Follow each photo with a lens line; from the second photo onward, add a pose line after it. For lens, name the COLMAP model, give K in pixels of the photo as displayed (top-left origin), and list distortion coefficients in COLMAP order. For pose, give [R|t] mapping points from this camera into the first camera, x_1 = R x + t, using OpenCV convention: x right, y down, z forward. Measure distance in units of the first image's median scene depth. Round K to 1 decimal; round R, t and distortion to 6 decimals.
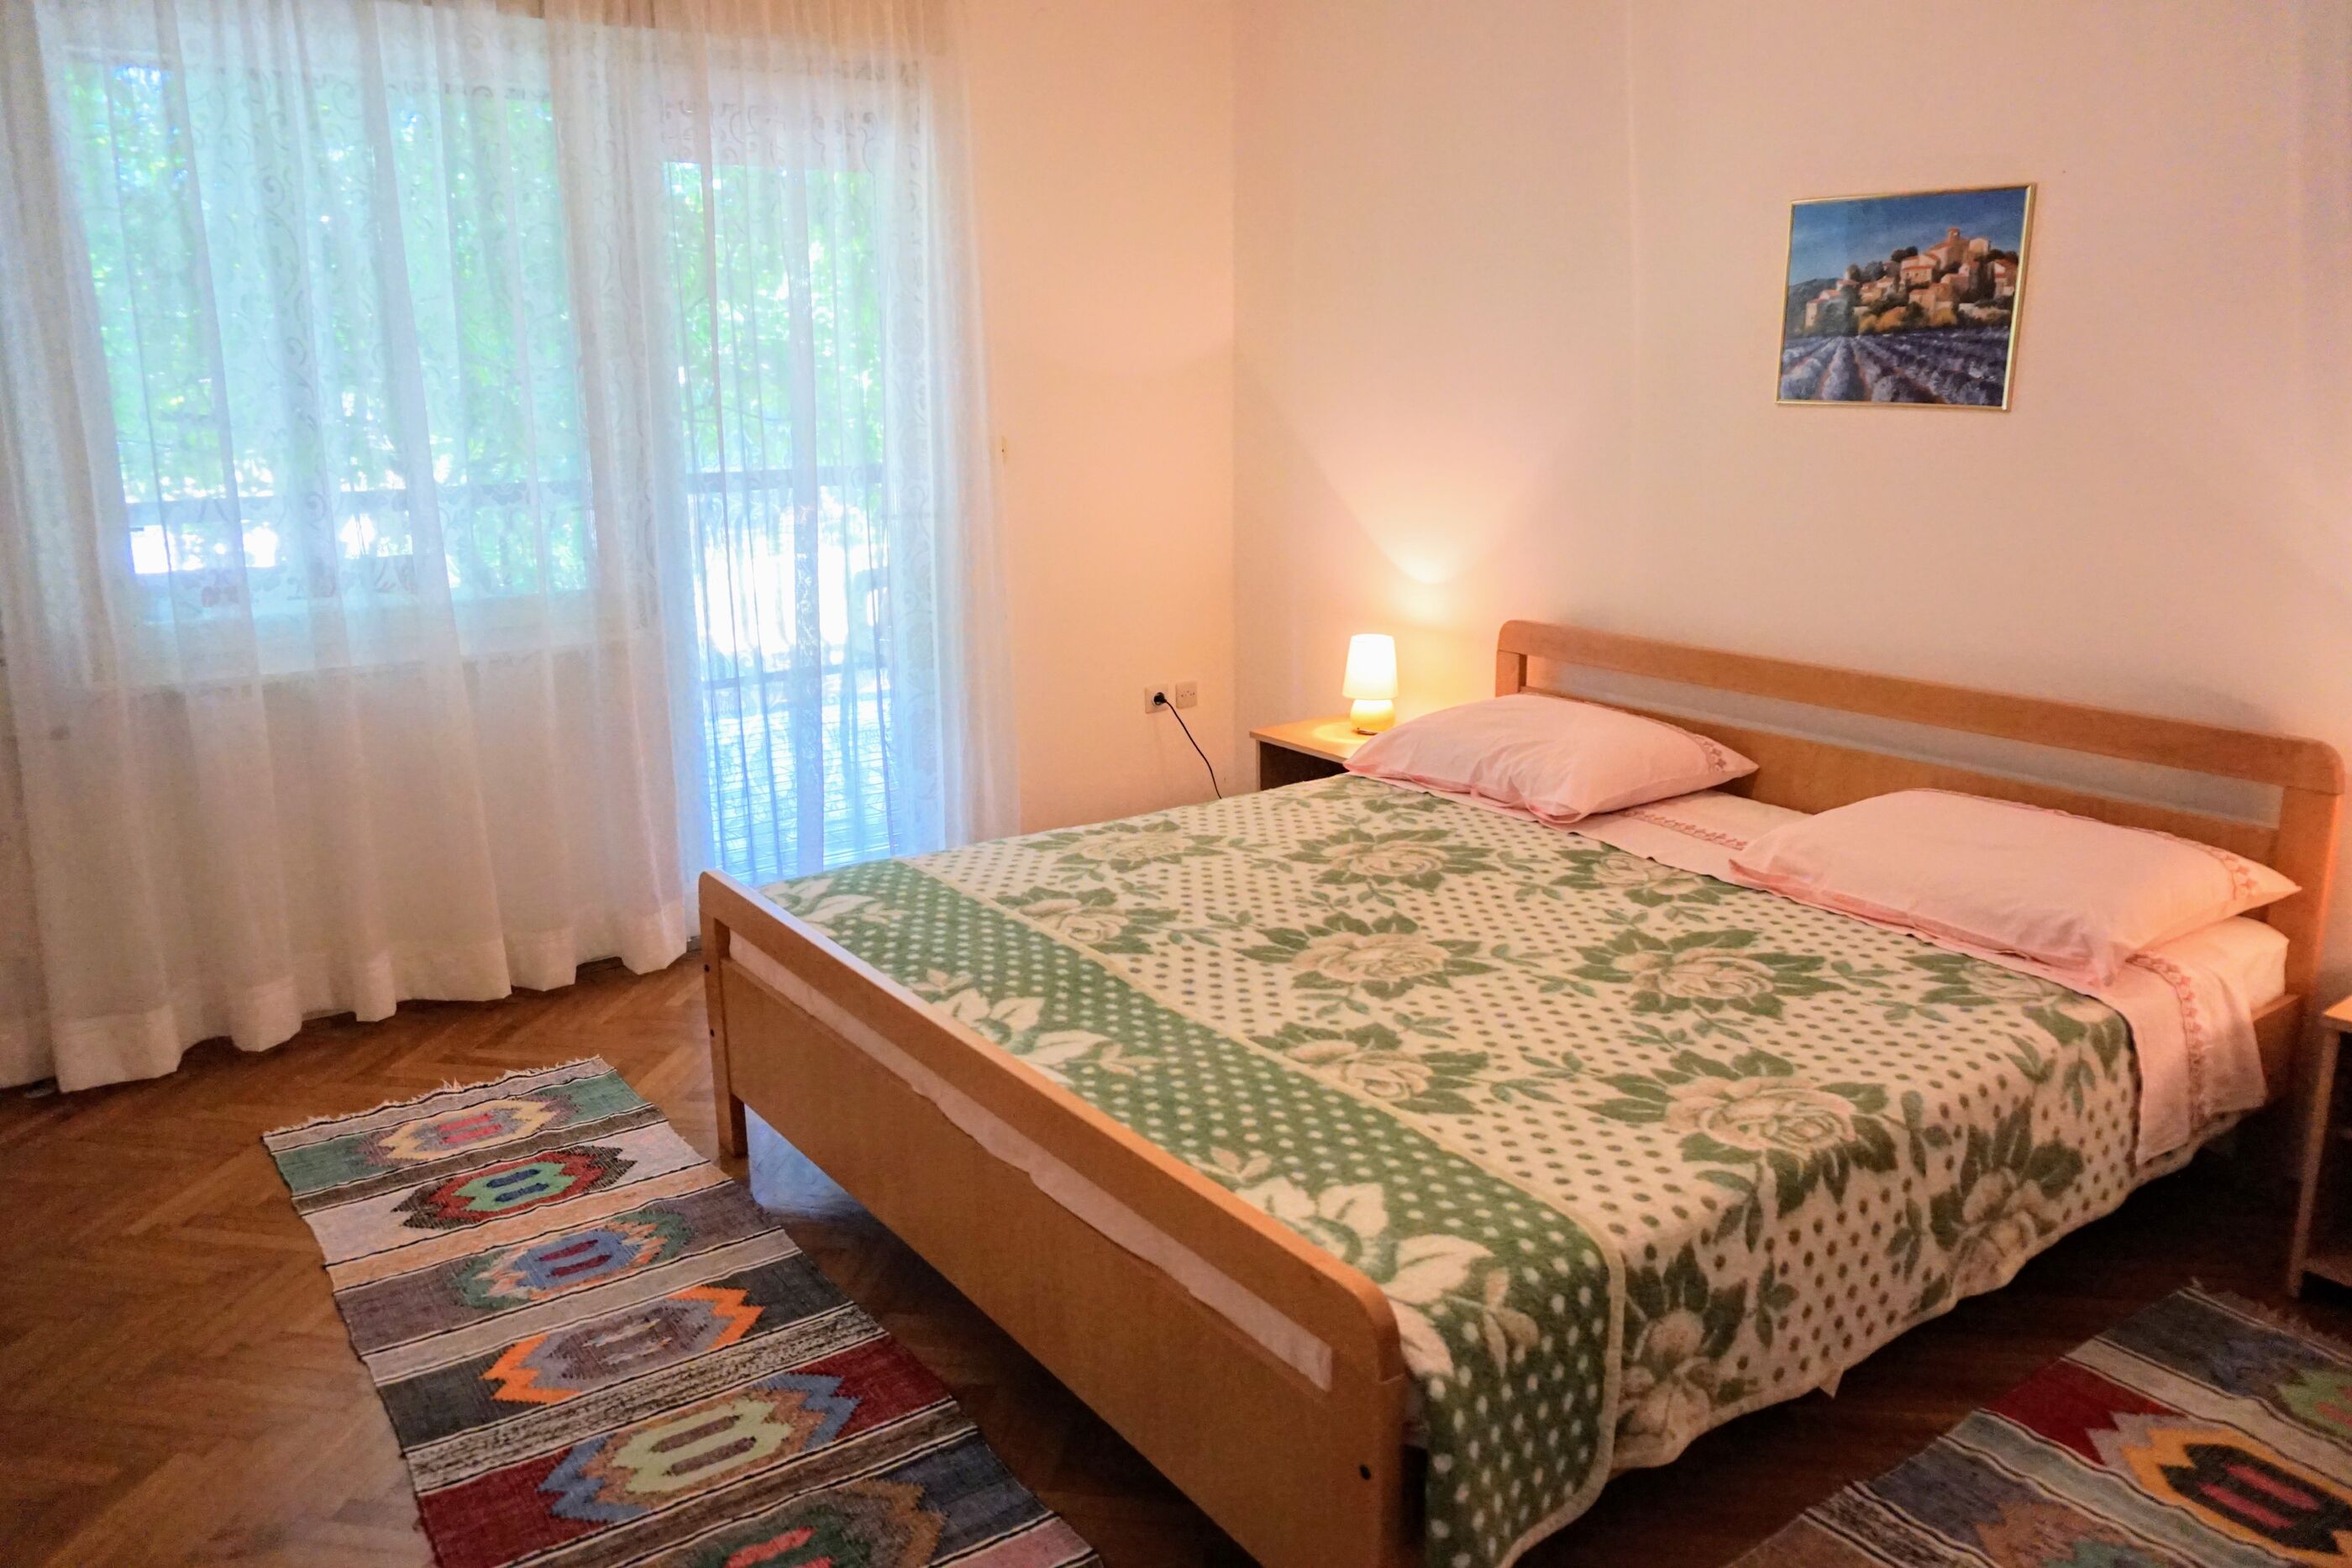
lens RADIAL K [[1721.2, 0, 1164.4], [0, 1721.2, 796.8], [0, 0, 1]] dist [-0.033701, 0.029944]
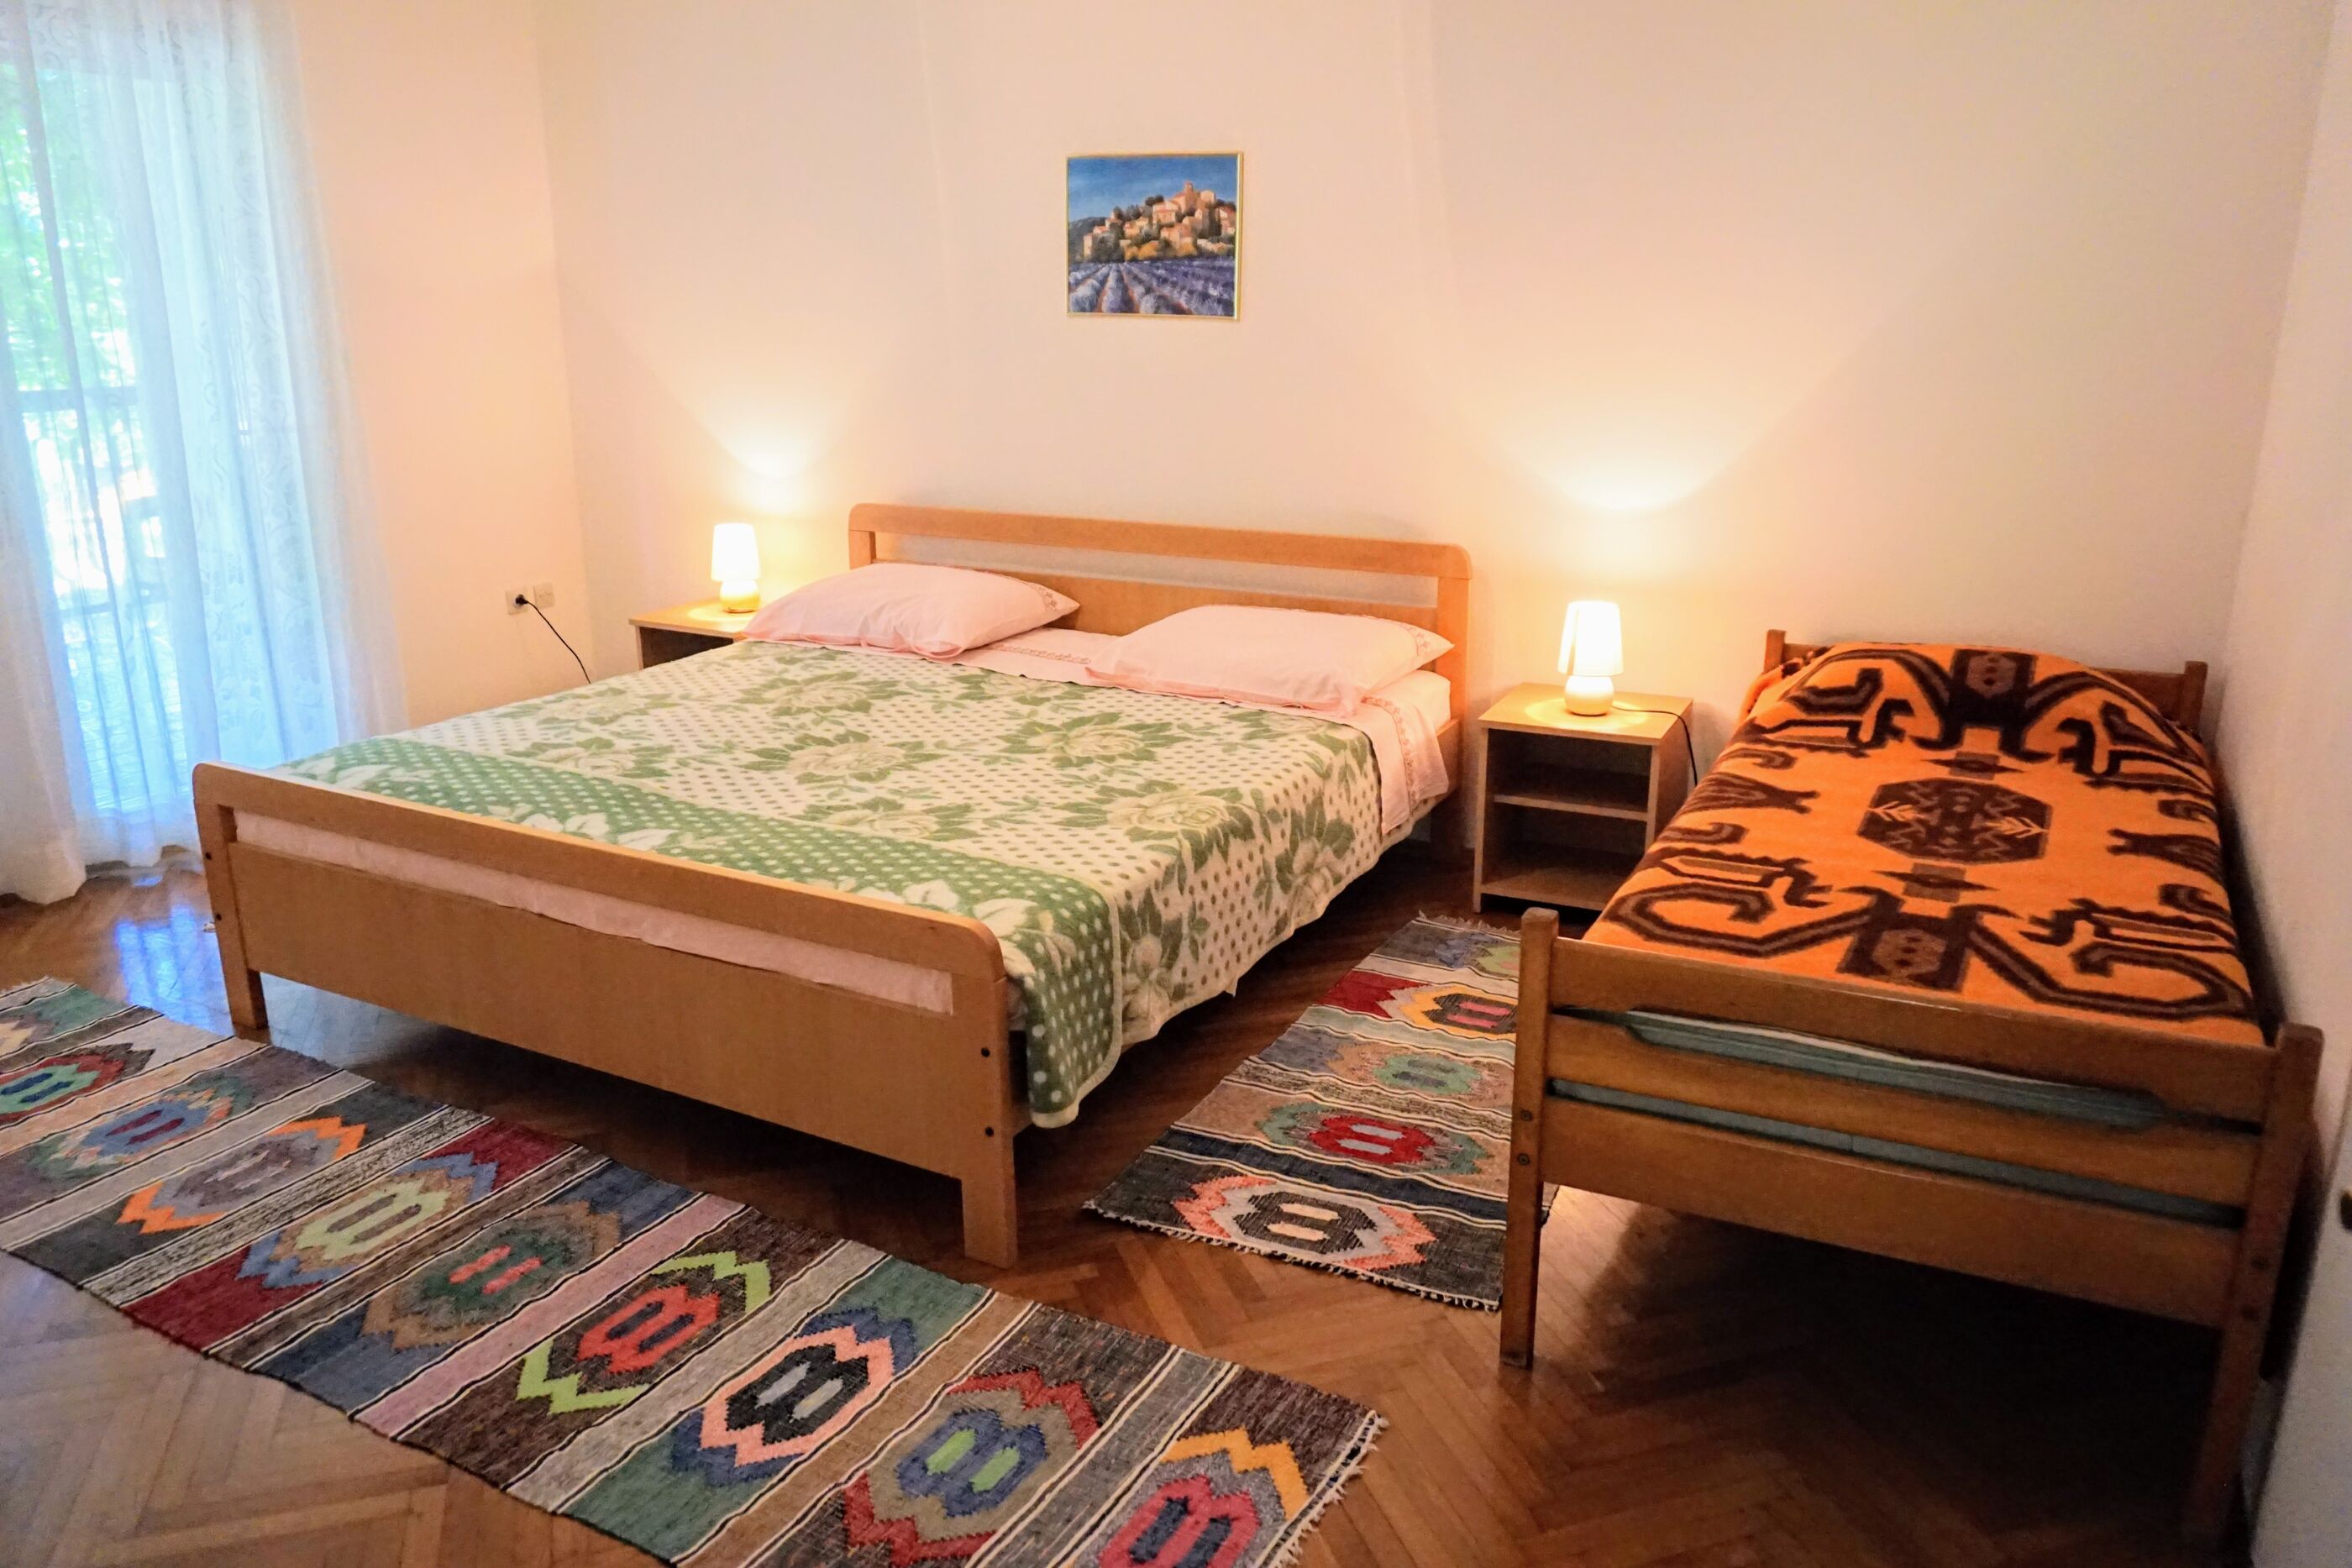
lens RADIAL K [[1721.2, 0, 1164.4], [0, 1721.2, 796.8], [0, 0, 1]] dist [-0.033701, 0.029944]
pose [[0.894280, -0.119002, 0.431395, -0.234985], [0.099804, 0.992751, 0.066960, 0.064123], [-0.436237, -0.016826, 0.899675, -0.252854]]
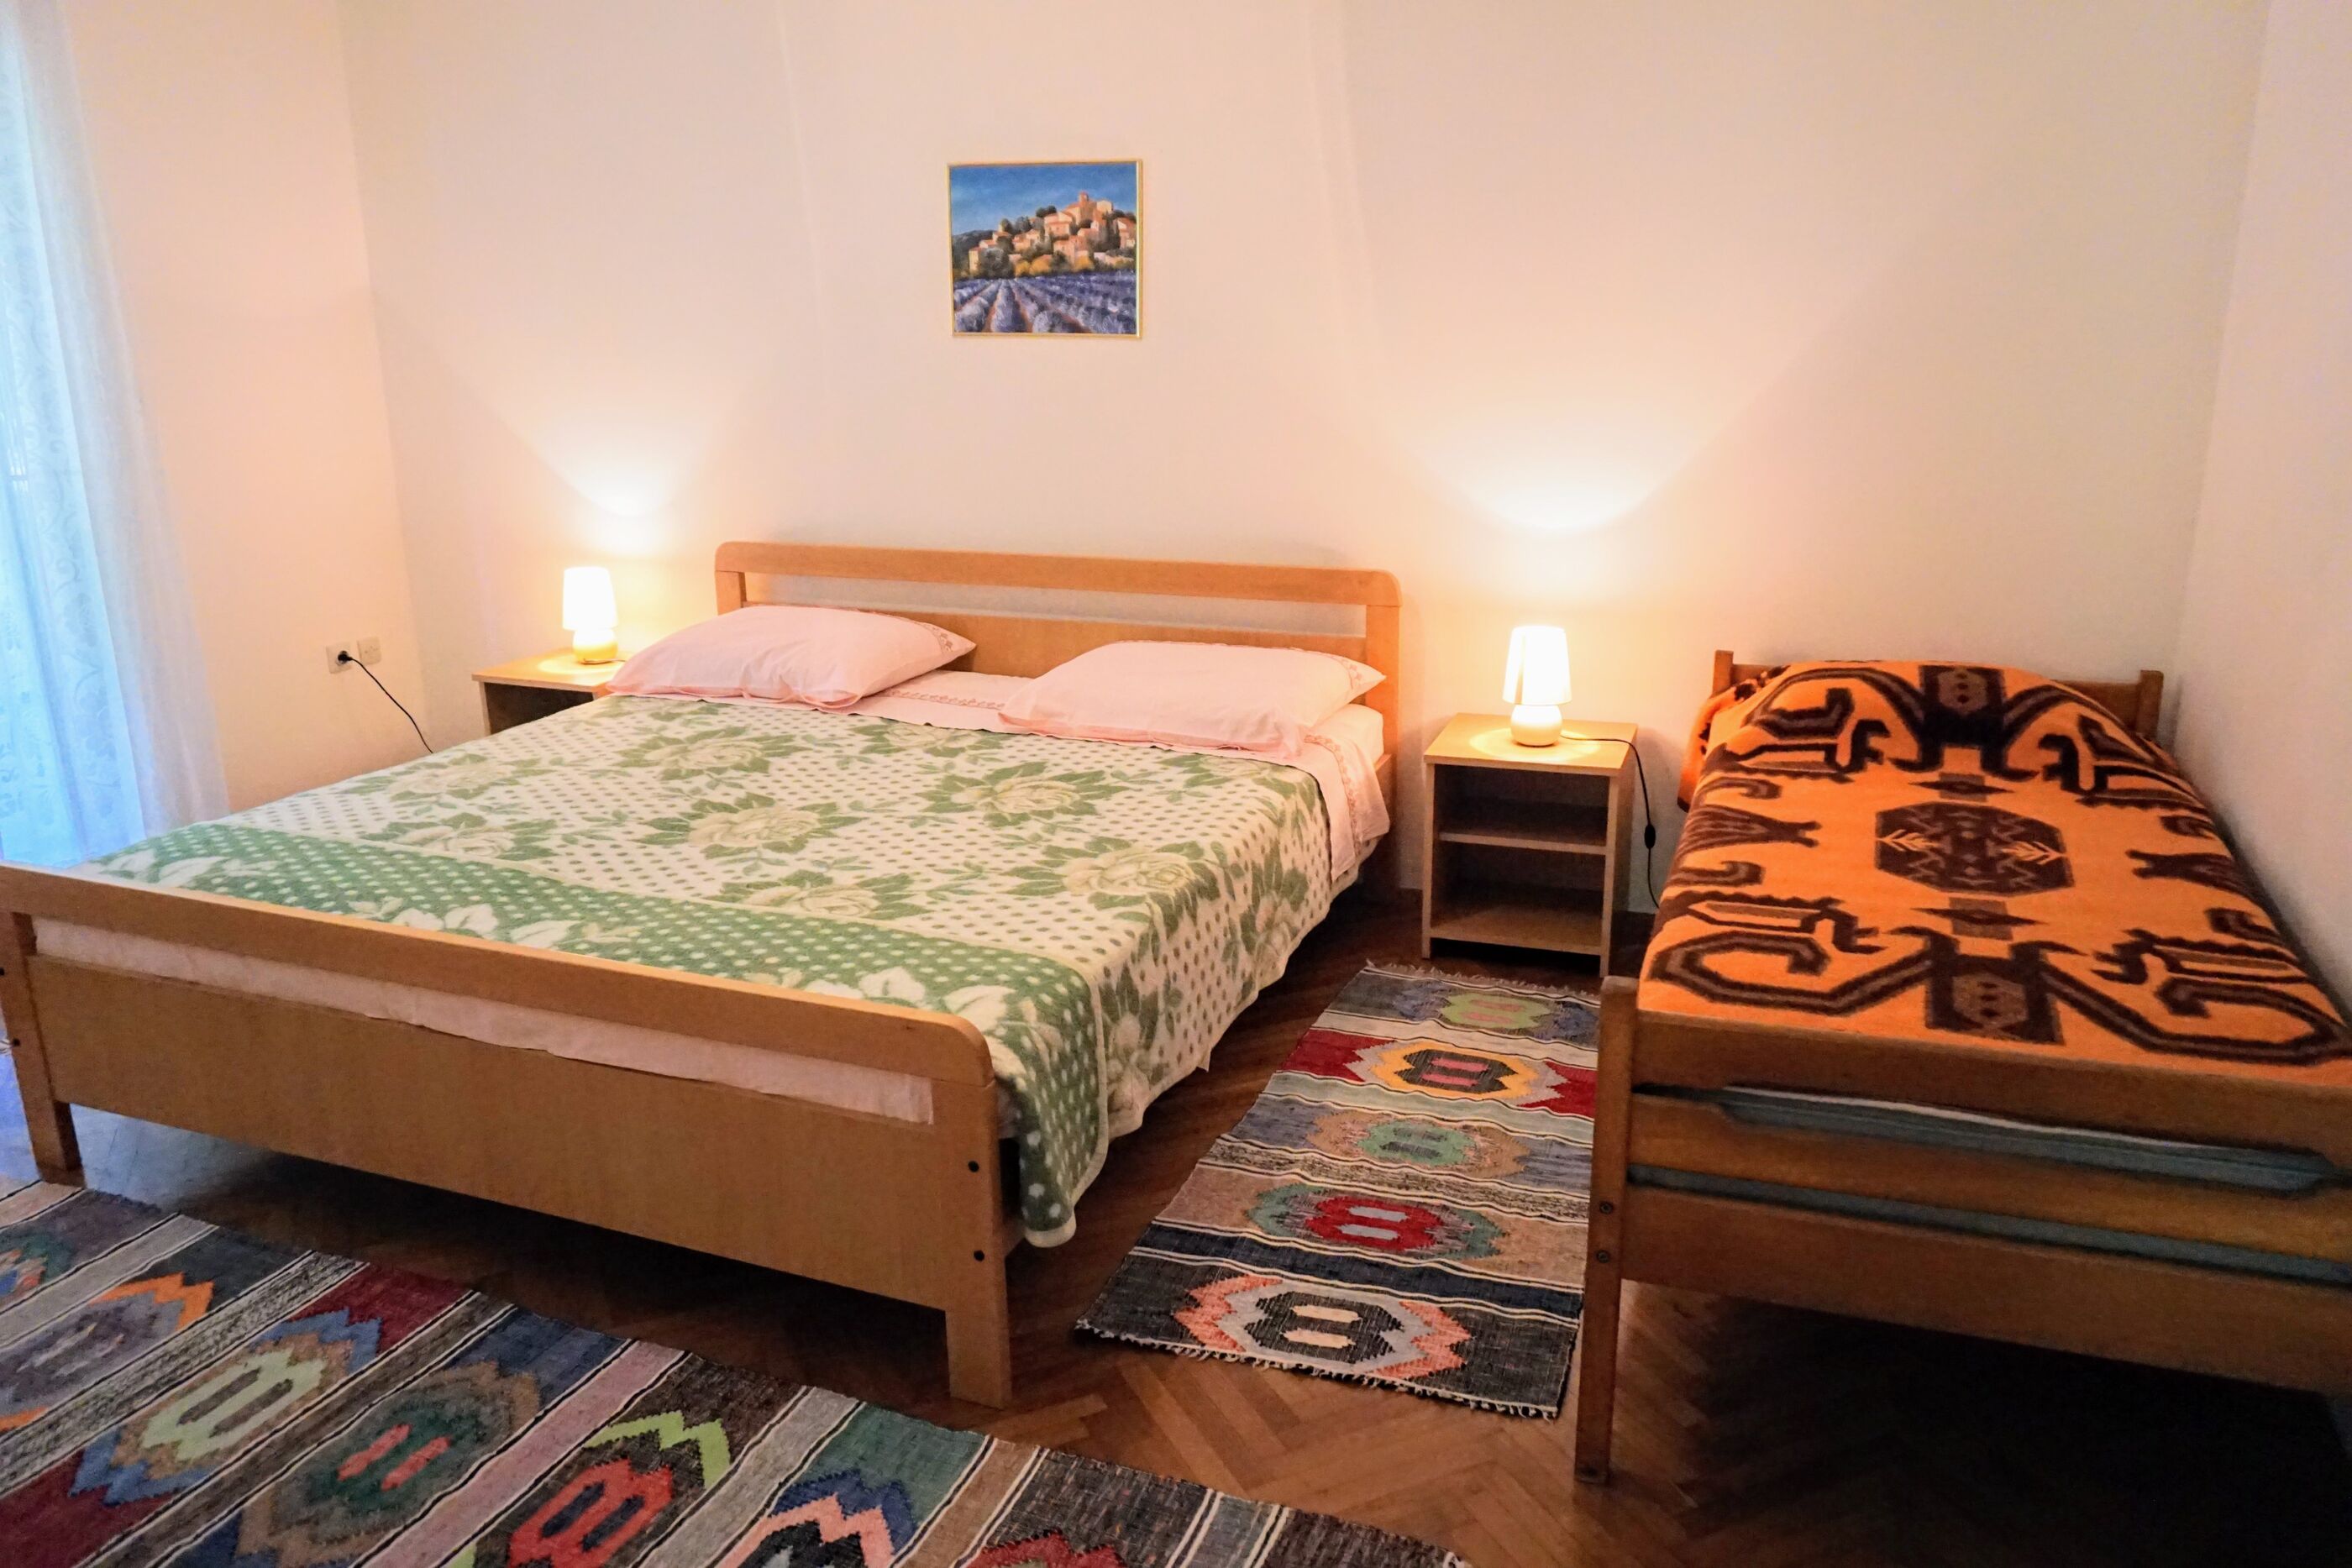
lens RADIAL K [[1716.9, 0, 1171.8], [0, 1716.9, 798.9], [0, 0, 1]] dist [-0.034546, 0.026591]
pose [[0.835810, -0.147320, 0.528884, -0.262112], [0.132975, 0.988964, 0.065331, 0.040778], [-0.532671, 0.015724, 0.846176, -0.106322]]
